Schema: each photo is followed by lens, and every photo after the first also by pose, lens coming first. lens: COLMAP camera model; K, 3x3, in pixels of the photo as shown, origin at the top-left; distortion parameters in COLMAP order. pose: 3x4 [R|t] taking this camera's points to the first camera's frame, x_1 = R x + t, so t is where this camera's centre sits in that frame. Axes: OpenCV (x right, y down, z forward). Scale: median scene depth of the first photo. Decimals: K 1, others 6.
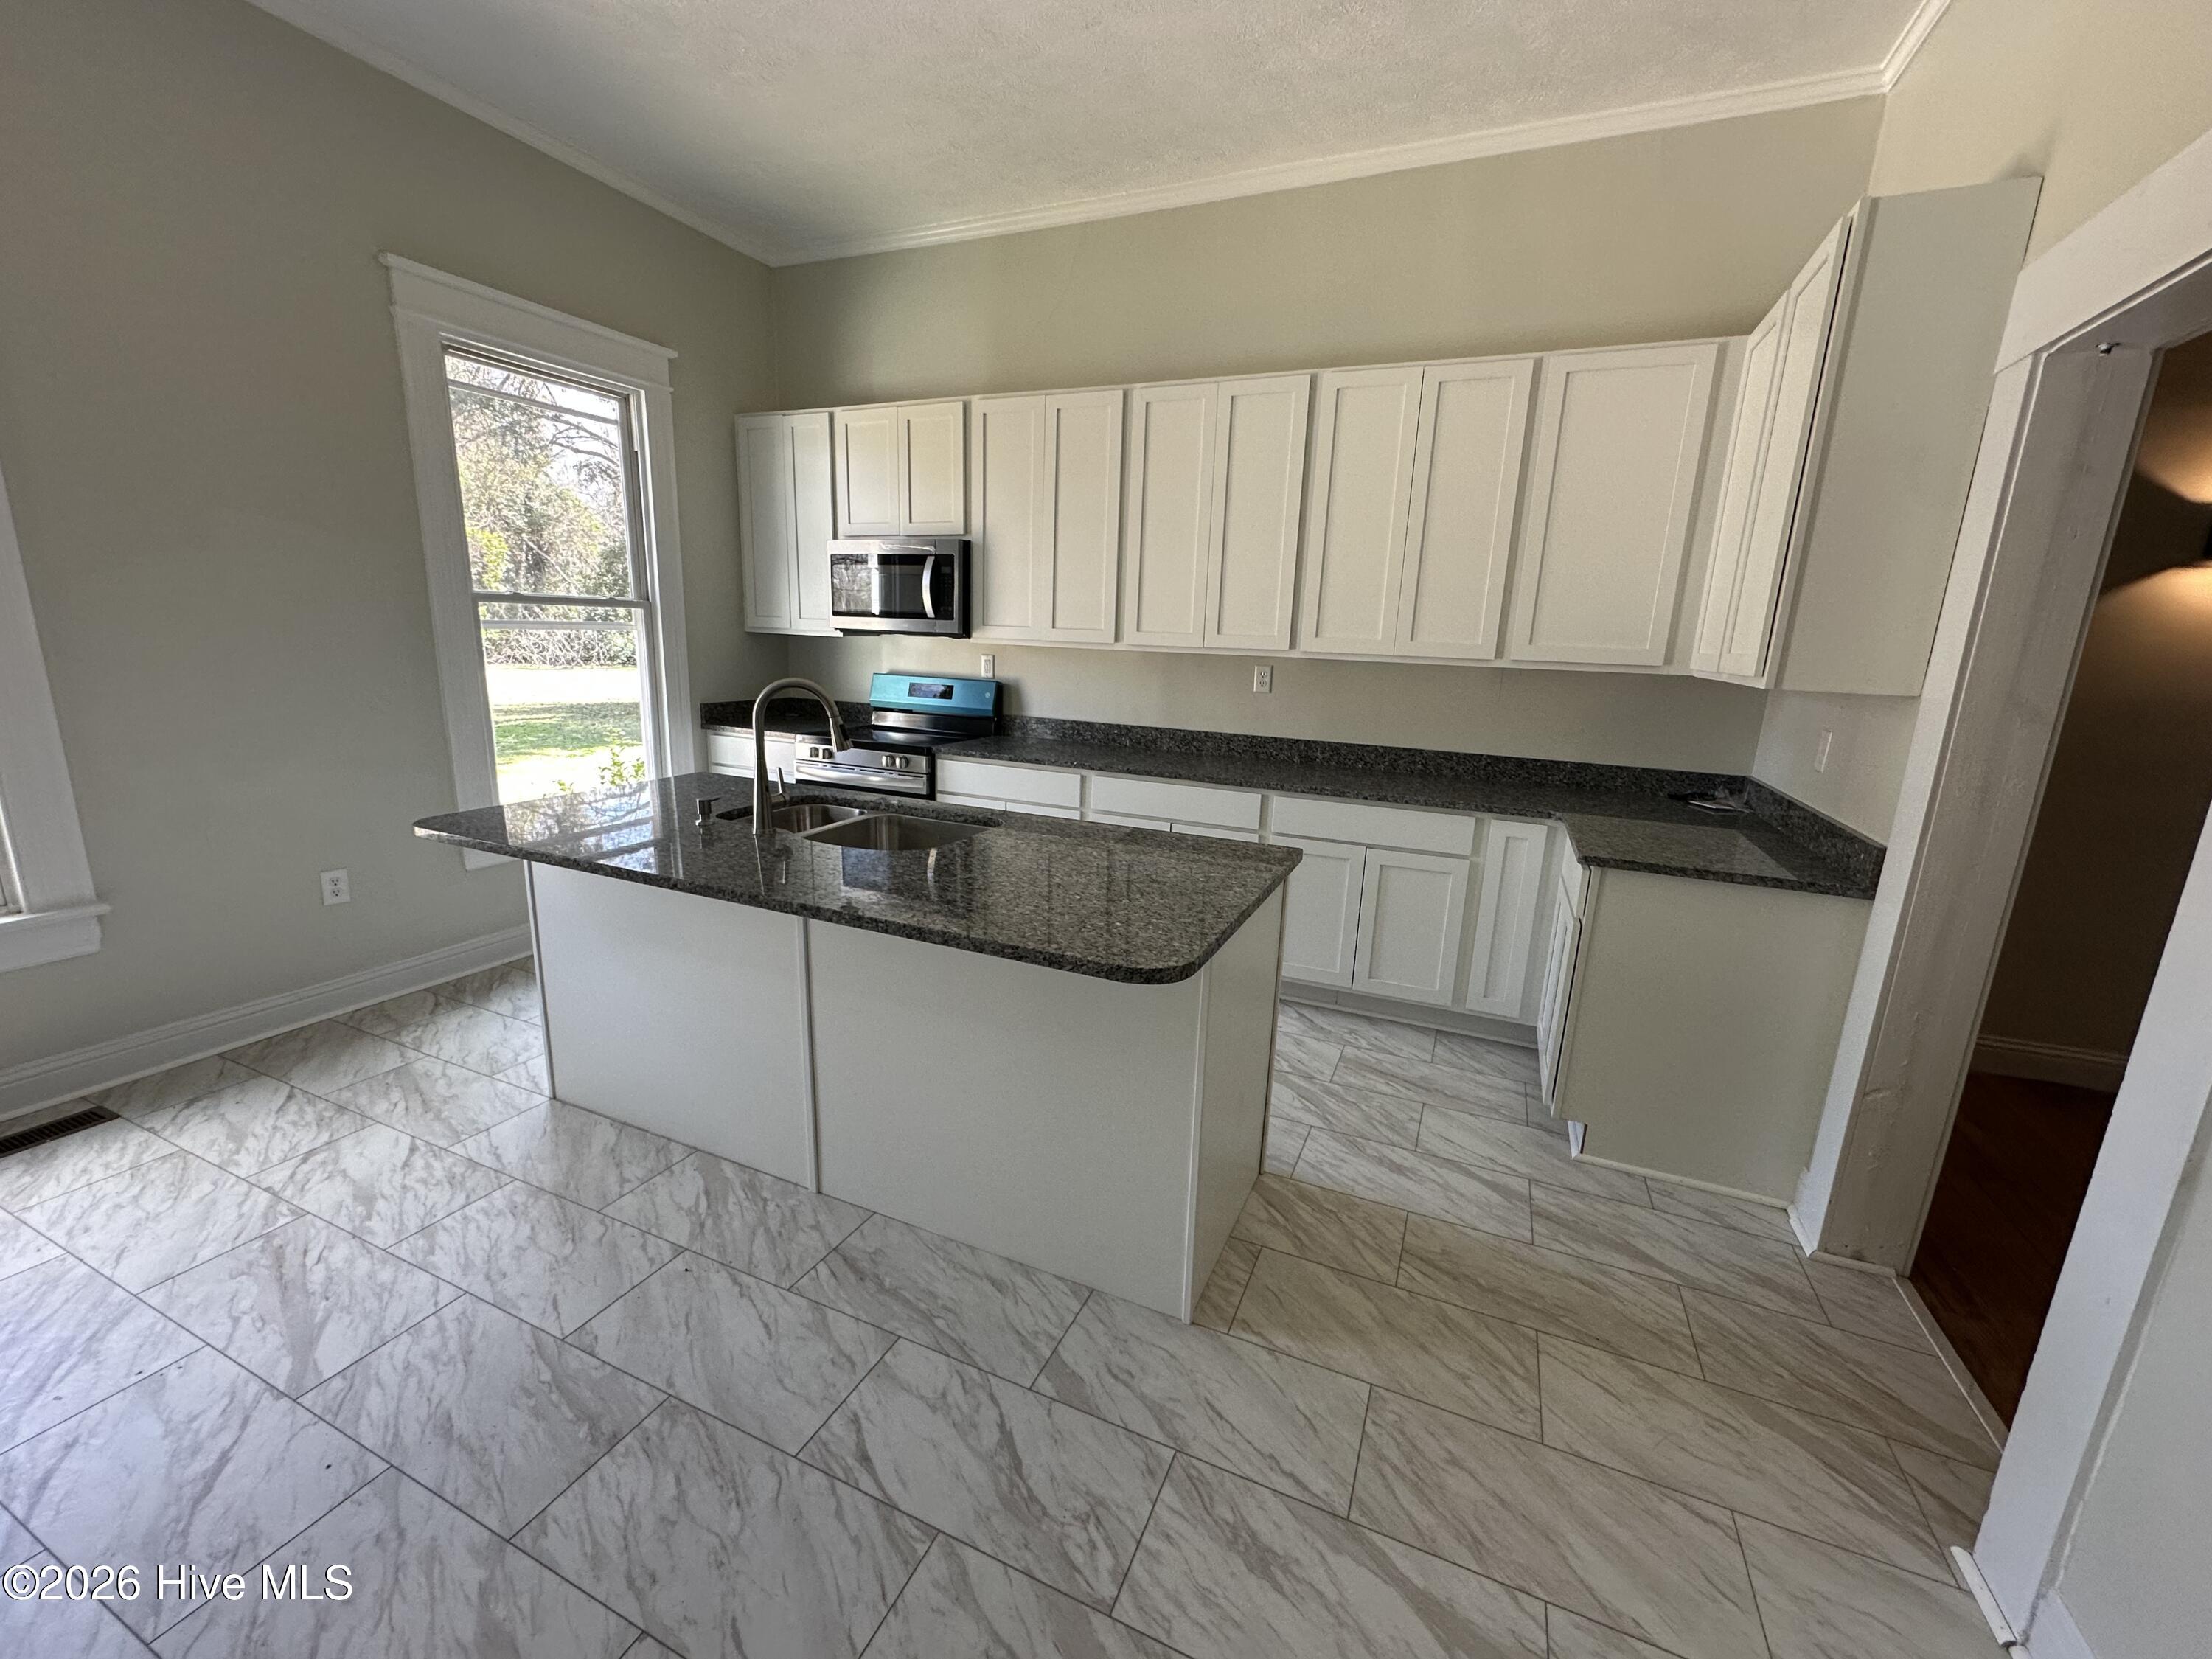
lens RADIAL K [[880.8, 0, 1106.0], [0, 880.8, 829.5], [0, 0, 1]] dist [-0.003114, 0.000441]
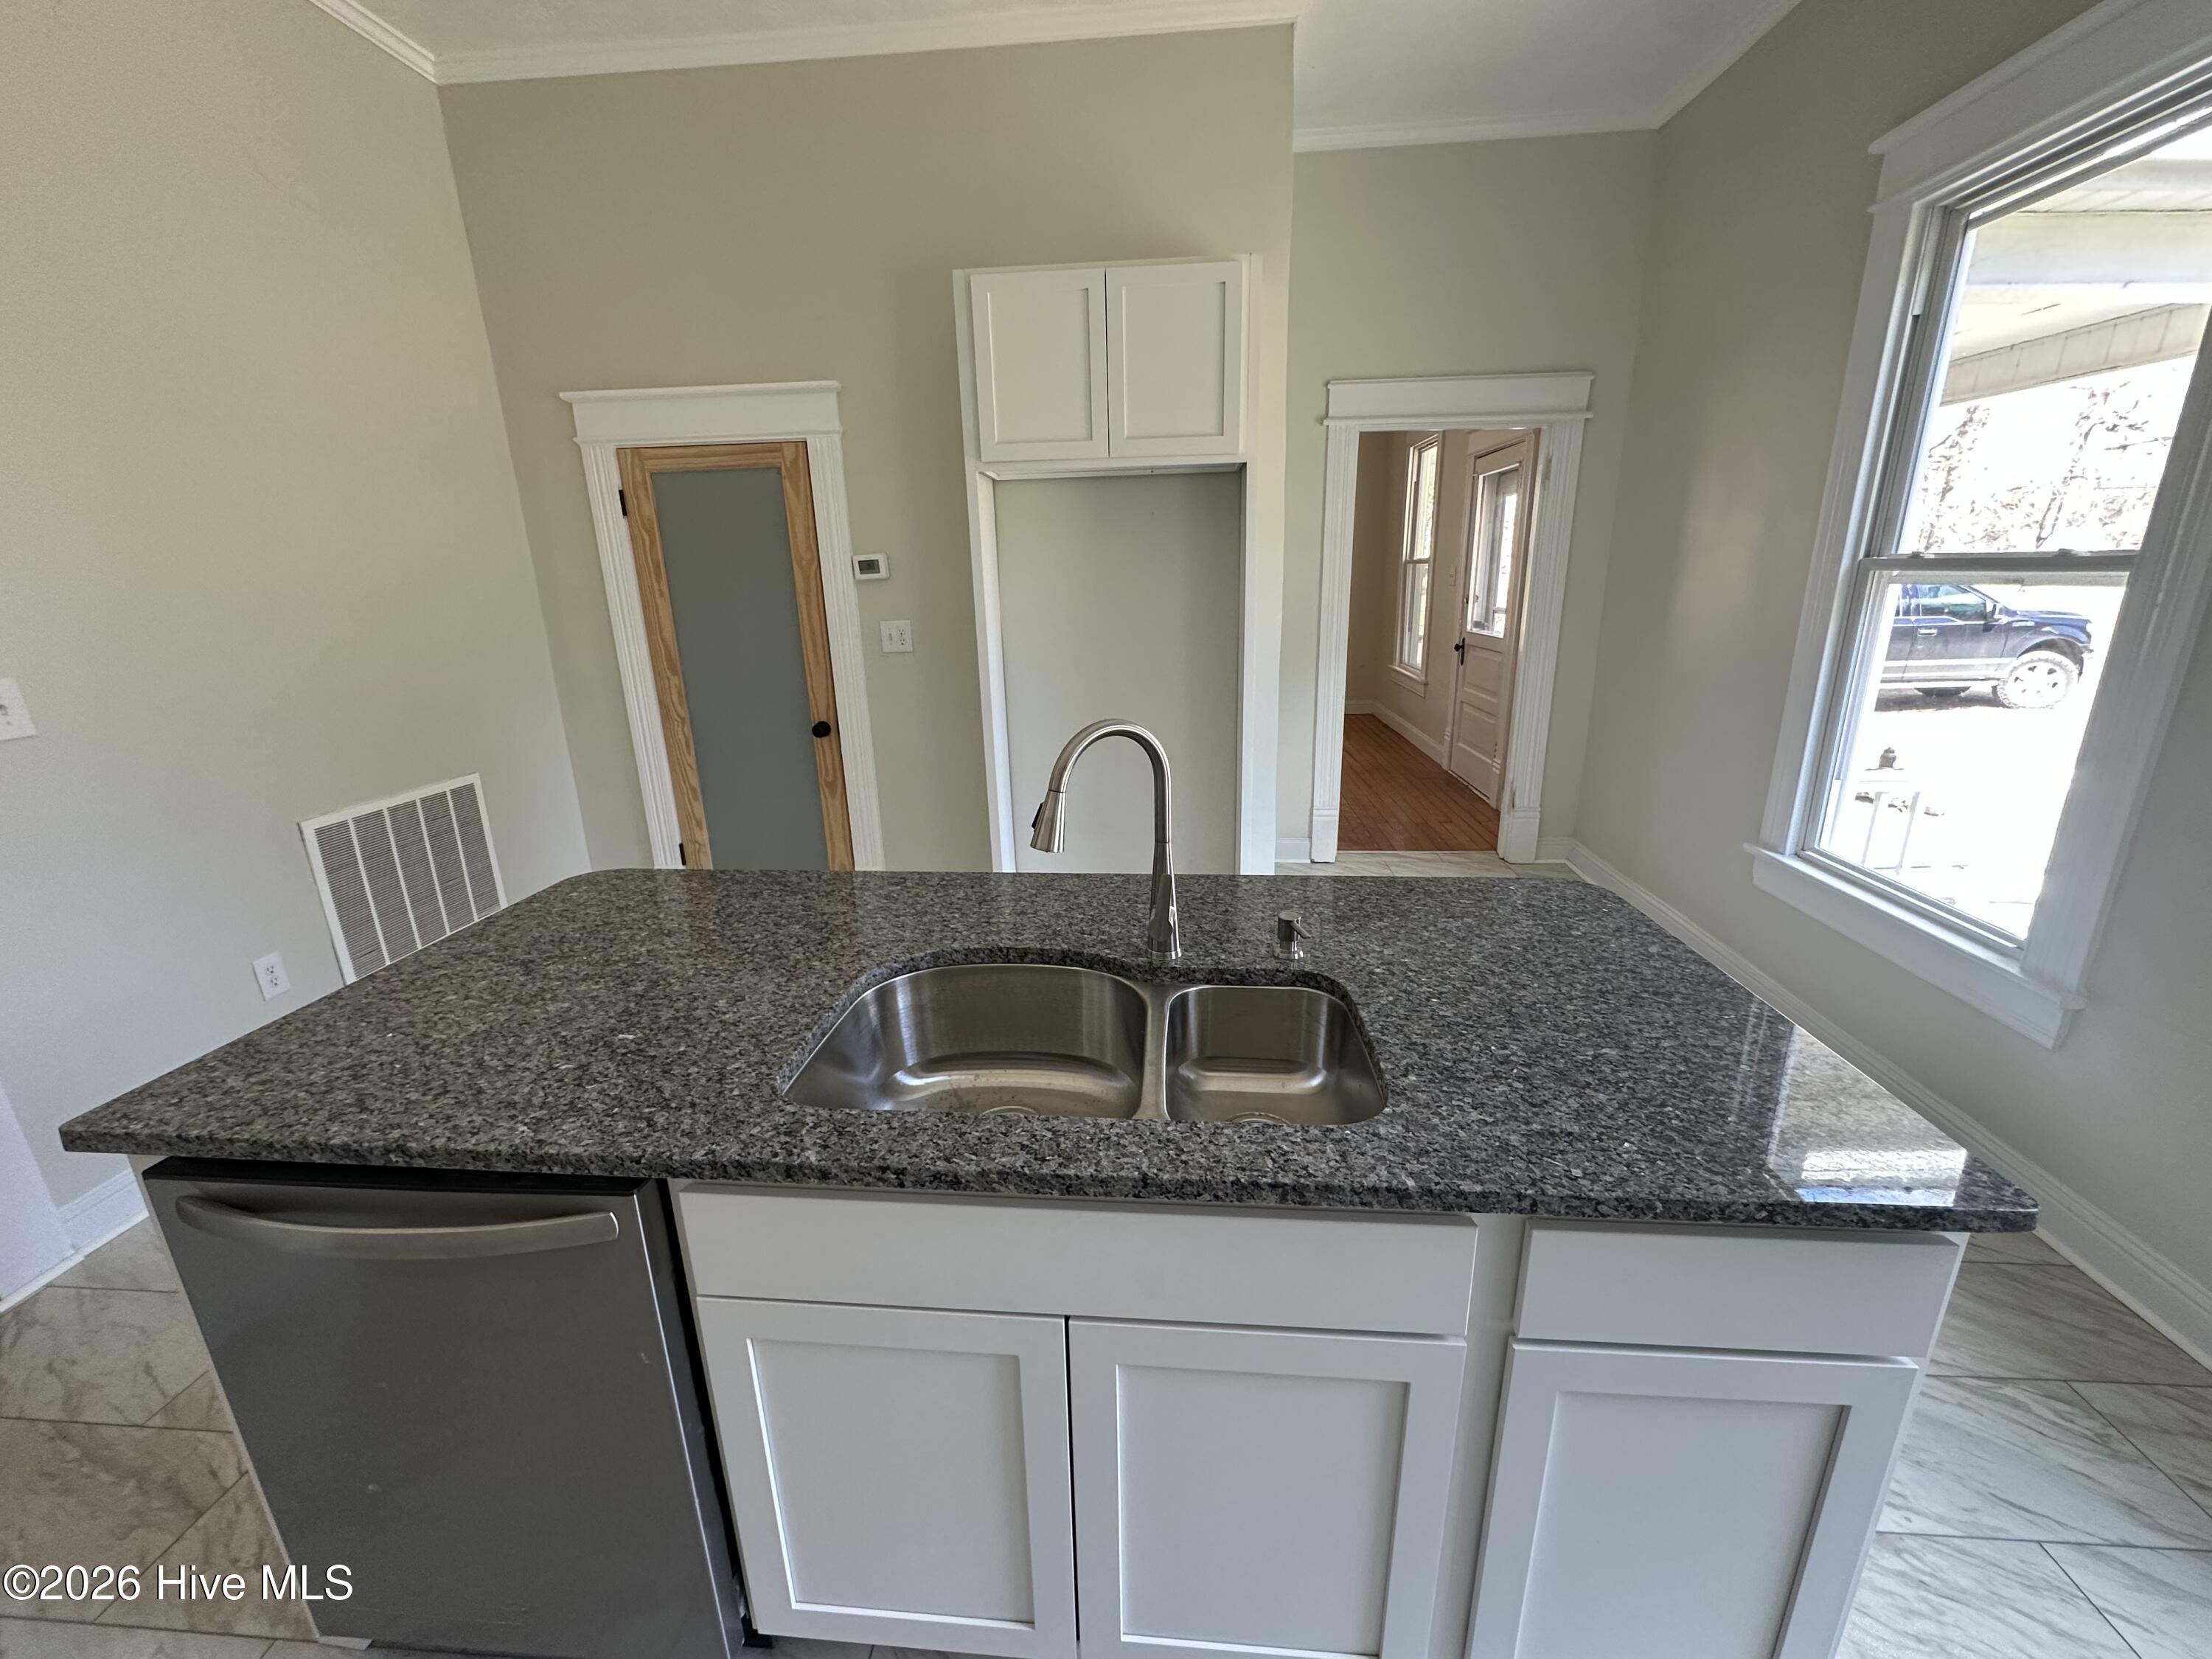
lens RADIAL K [[880.8, 0, 1106.0], [0, 880.8, 829.5], [0, 0, 1]] dist [-0.003114, 0.000441]
pose [[-0.943064, 0.079047, -0.323081, -0.165611], [-0.083091, 0.884562, 0.458961, -0.397900], [0.322064, 0.459675, -0.827631, 1.606148]]
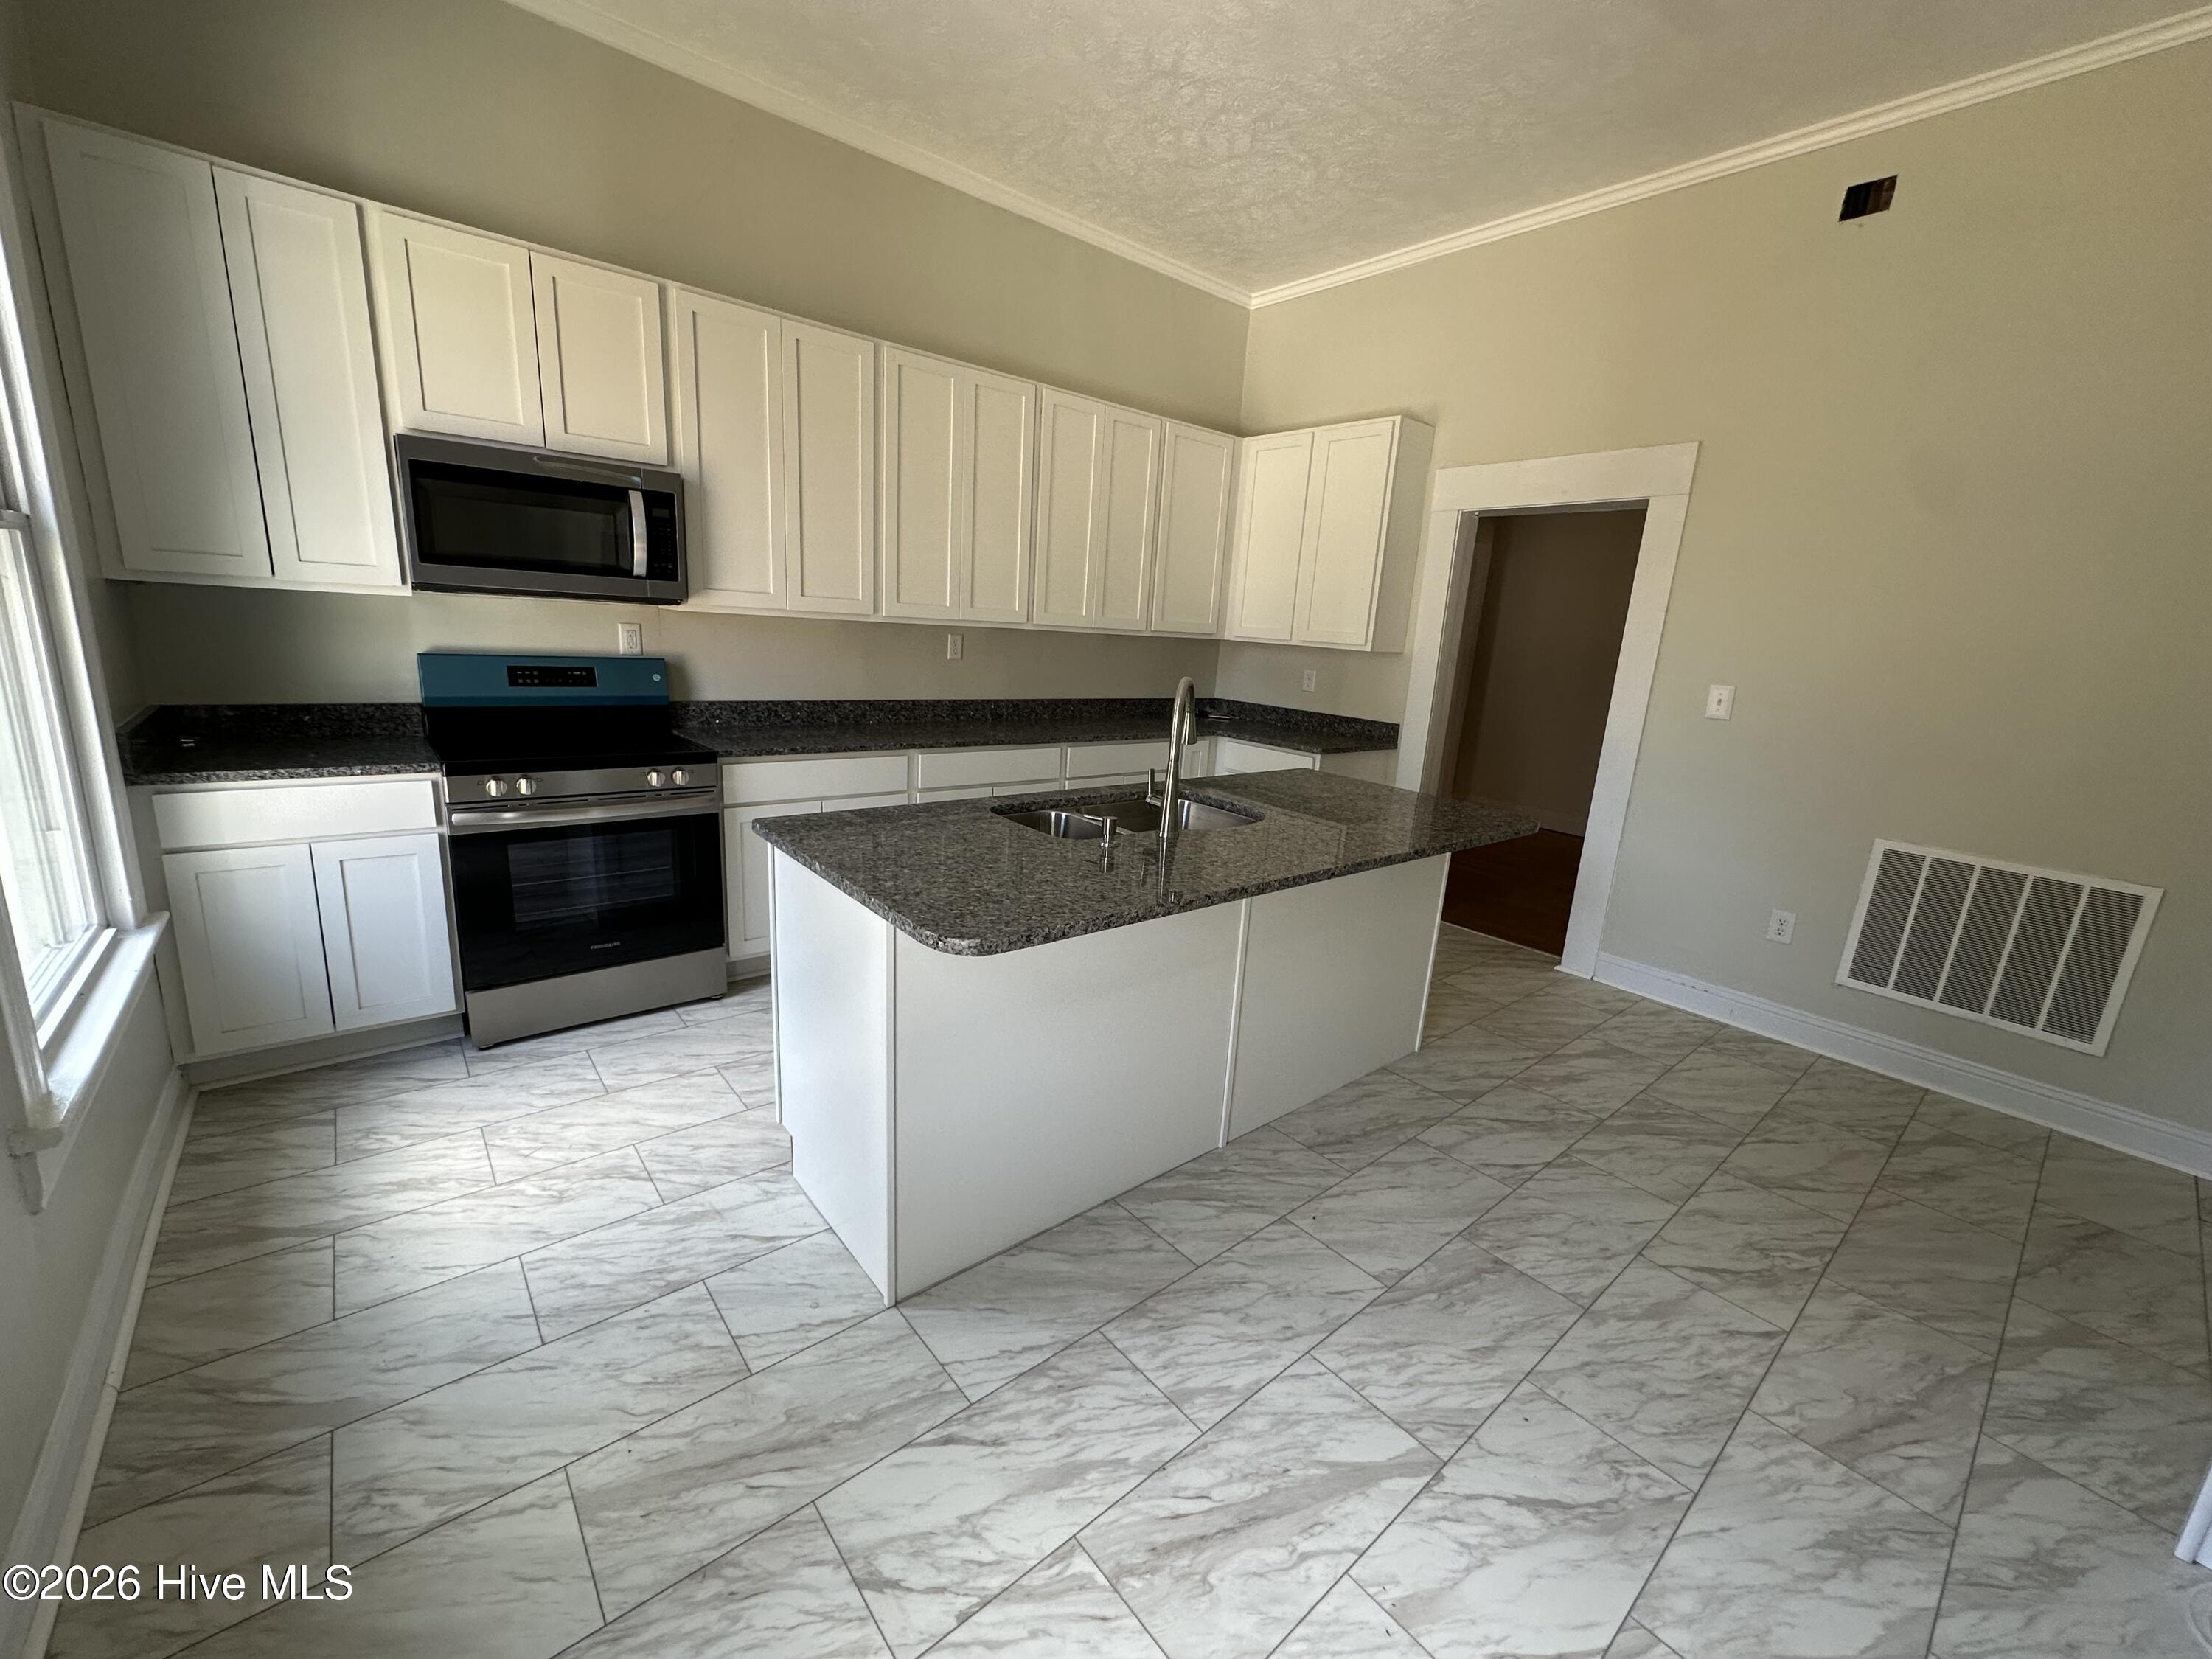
lens RADIAL K [[876.8, 0, 1106.0], [0, 876.8, 829.5], [0, 0, 1]] dist [-0.001952, -0.000207]
pose [[0.444576, -0.215765, 0.869366, -1.391201], [0.148947, 0.974850, 0.165777, -0.196191], [-0.883271, 0.055789, 0.465532, 0.656235]]
